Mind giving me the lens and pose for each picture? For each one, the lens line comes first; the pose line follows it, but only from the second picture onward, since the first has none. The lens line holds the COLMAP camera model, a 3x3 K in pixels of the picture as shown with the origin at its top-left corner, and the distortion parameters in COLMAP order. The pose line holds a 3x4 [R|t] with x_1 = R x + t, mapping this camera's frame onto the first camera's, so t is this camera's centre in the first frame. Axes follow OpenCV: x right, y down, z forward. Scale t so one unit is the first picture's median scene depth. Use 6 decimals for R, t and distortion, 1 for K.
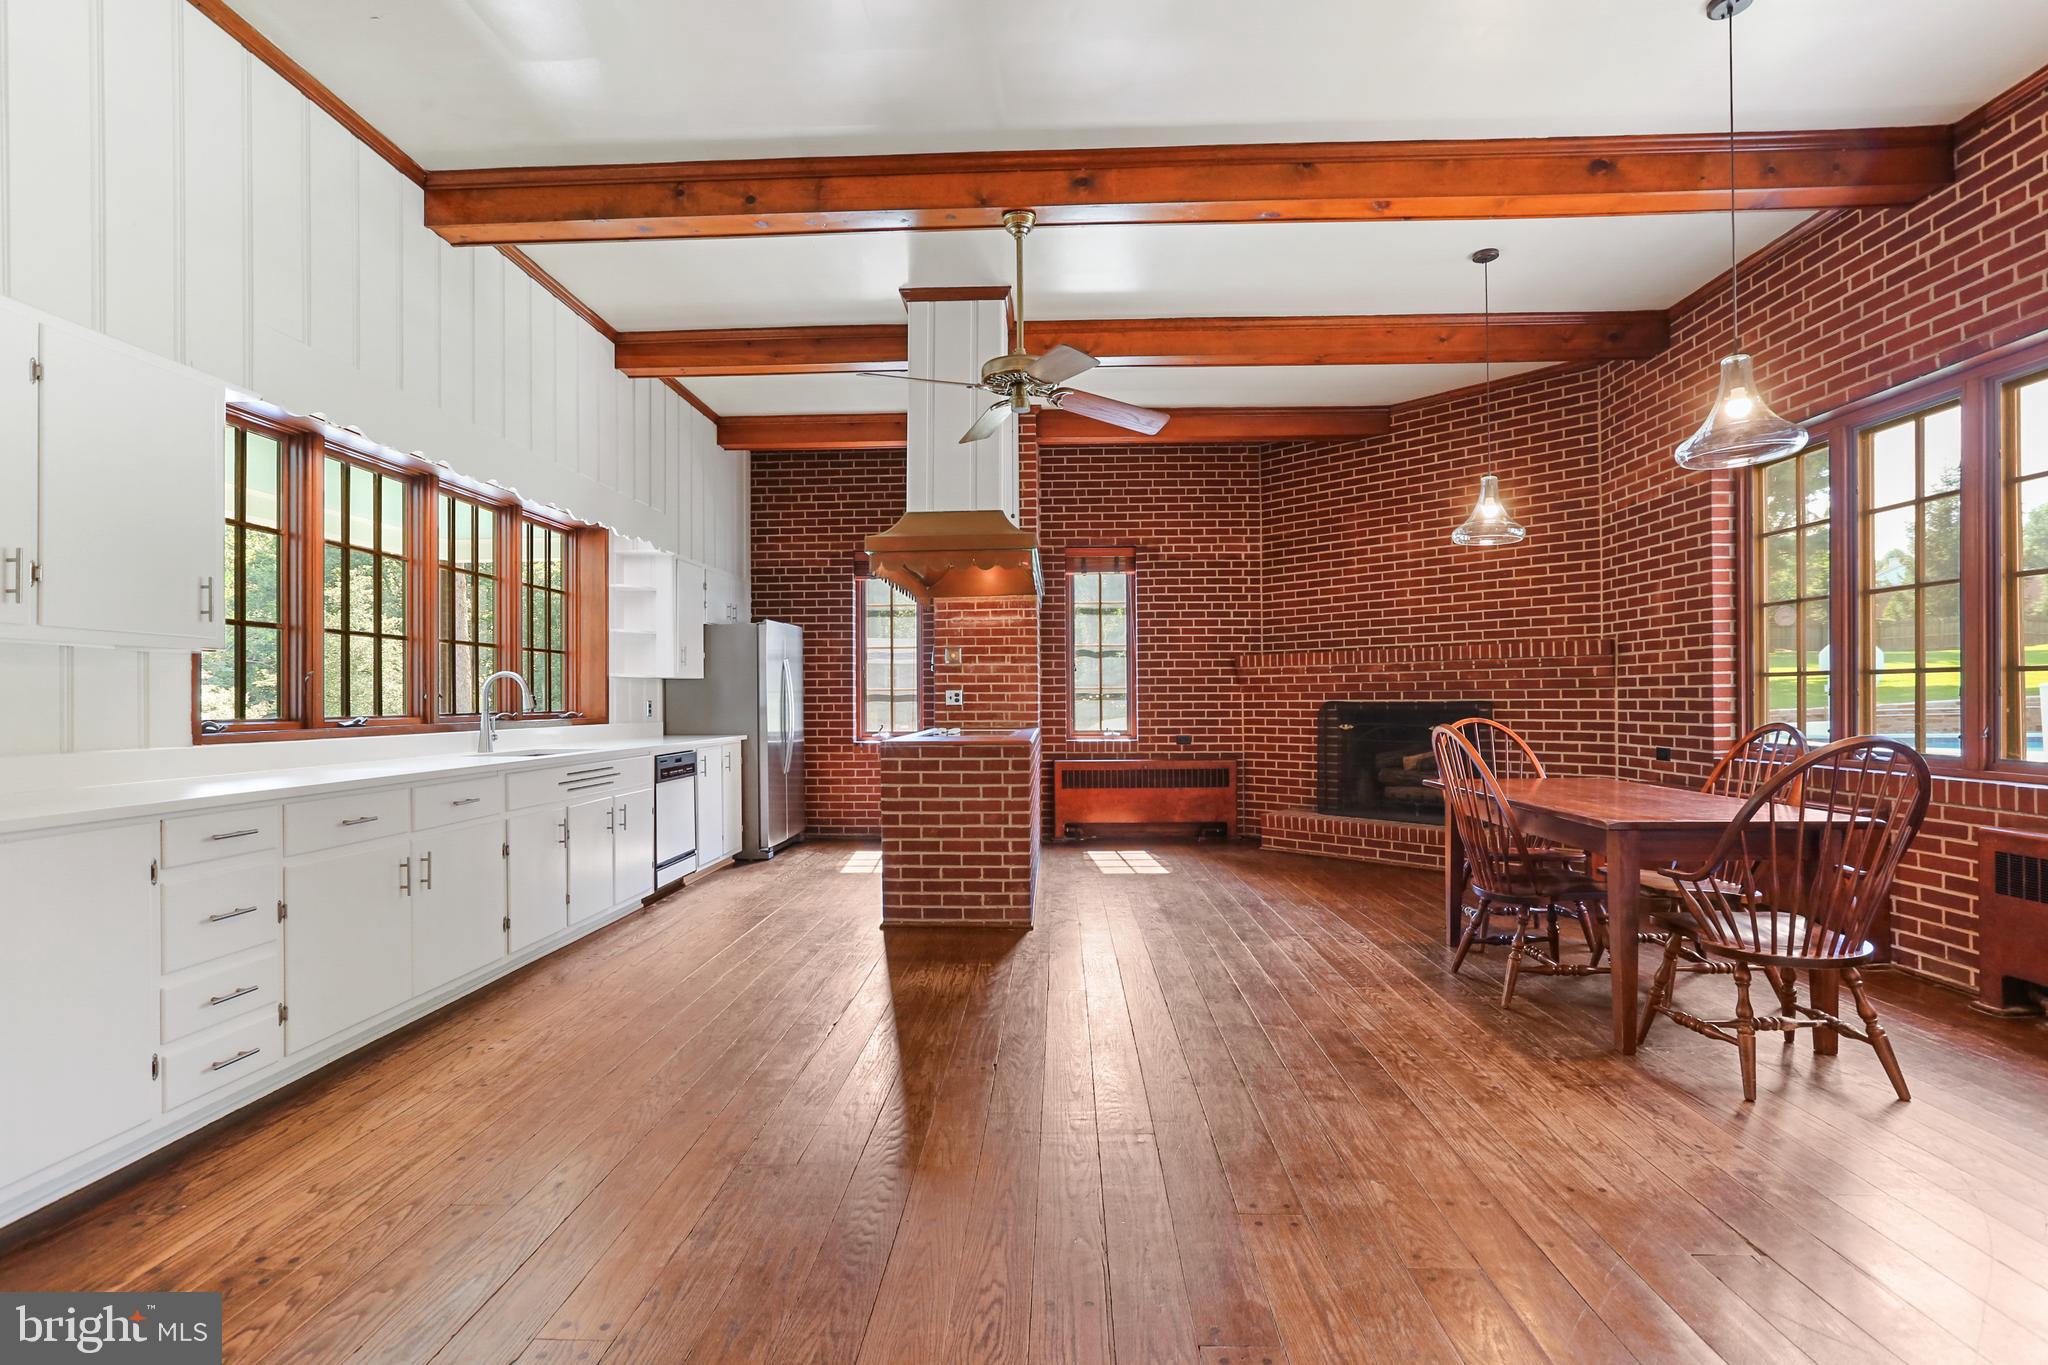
lens RADIAL K [[943.8, 0, 1023.6], [0, 943.8, 690.5], [0, 0, 1]] dist [-0.009694, 0.003776]
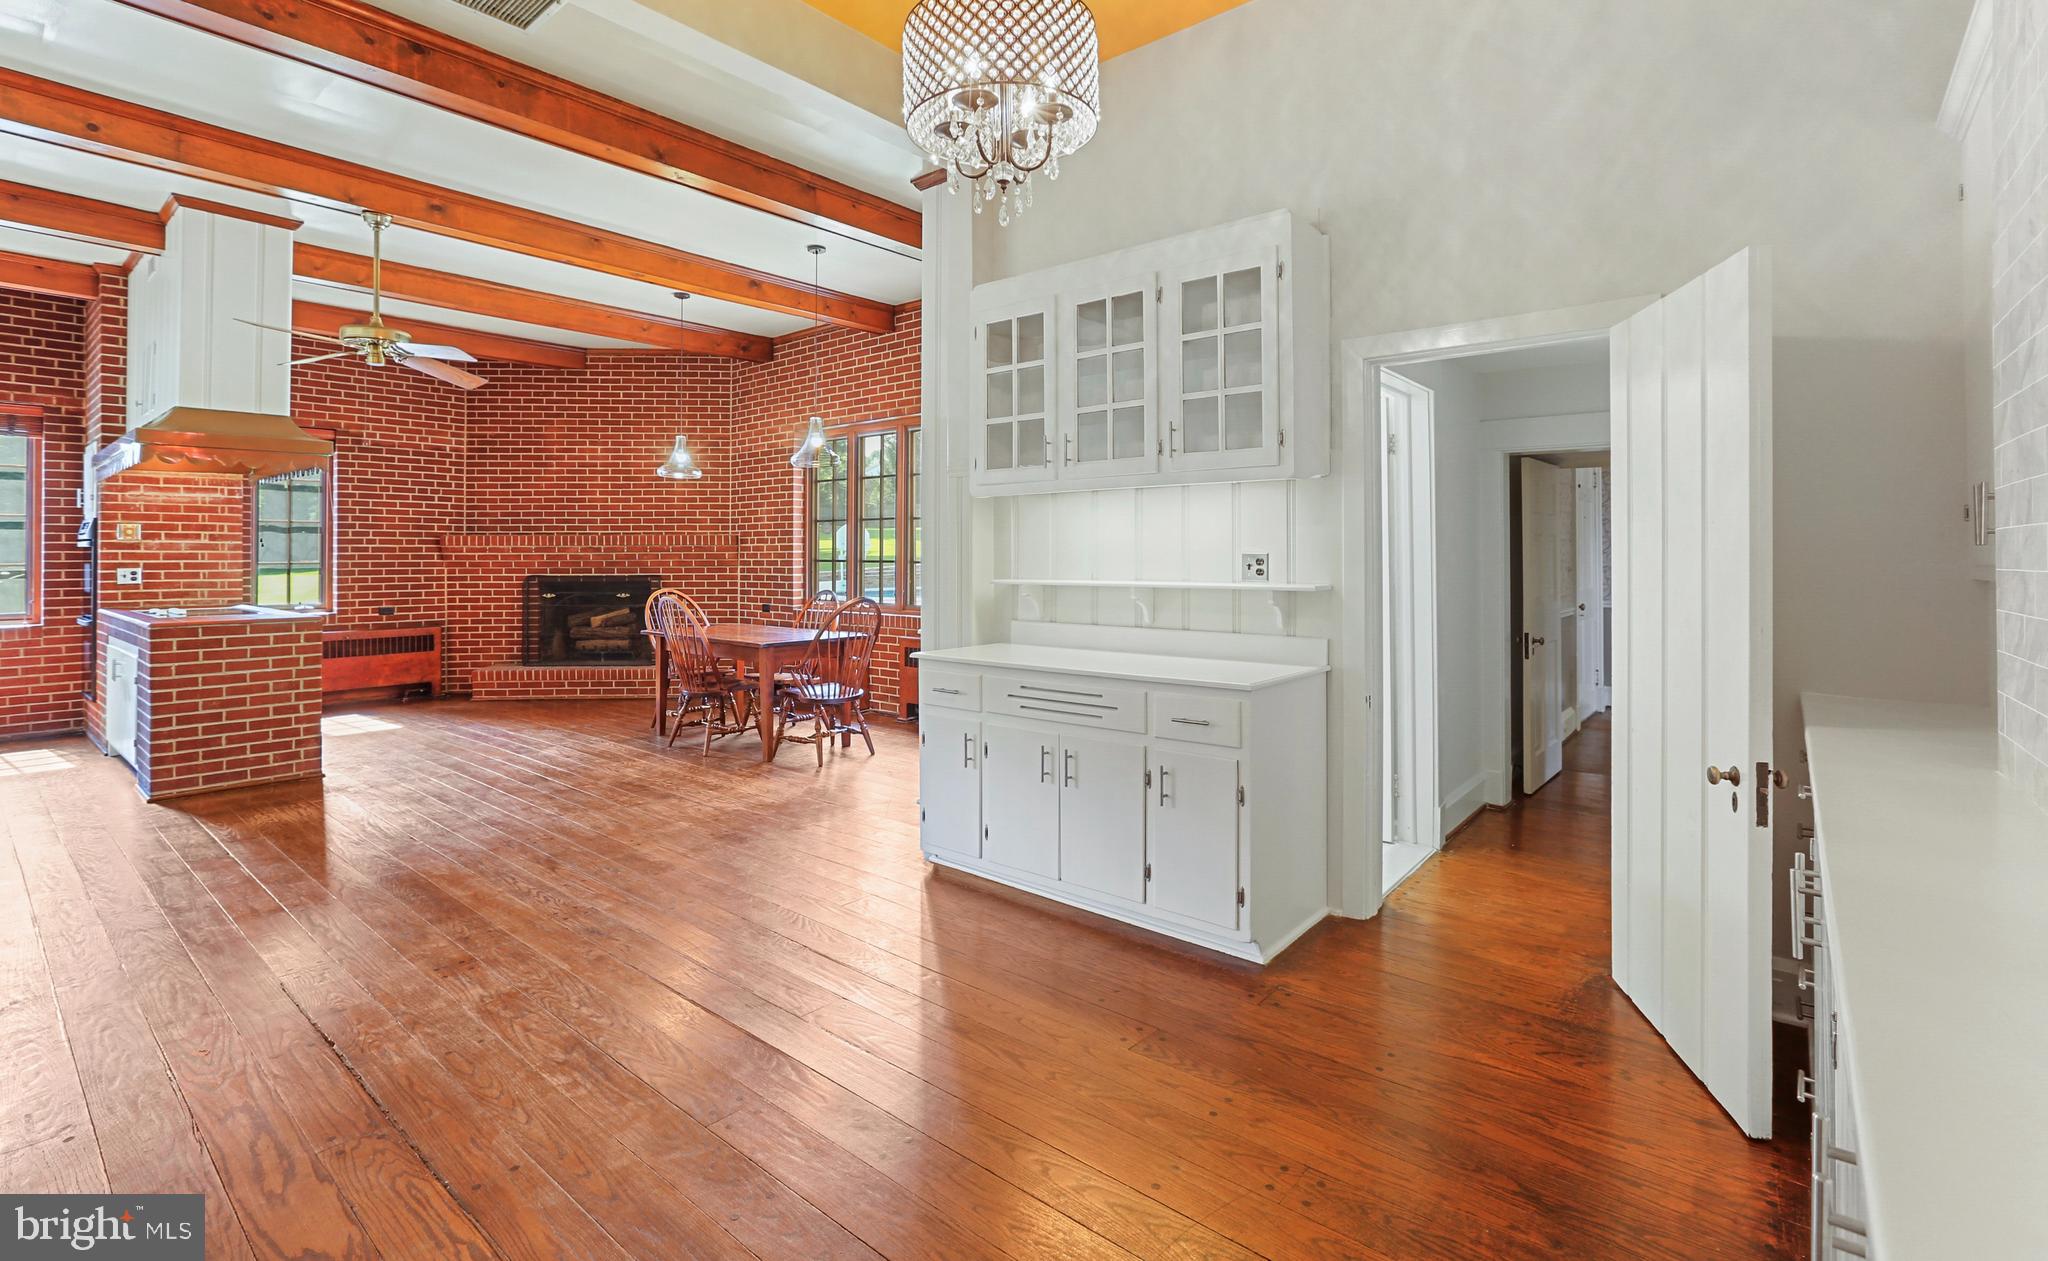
lens RADIAL K [[916.8, 0, 1028.8], [0, 916.8, 552.9], [0, 0, 1]] dist [0.001629, -0.000126]
pose [[0.609169, 0.010457, 0.792972, -0.254685], [-0.011654, 0.999923, -0.004234, -0.022199], [-0.792955, -0.006662, 0.609244, -0.276221]]
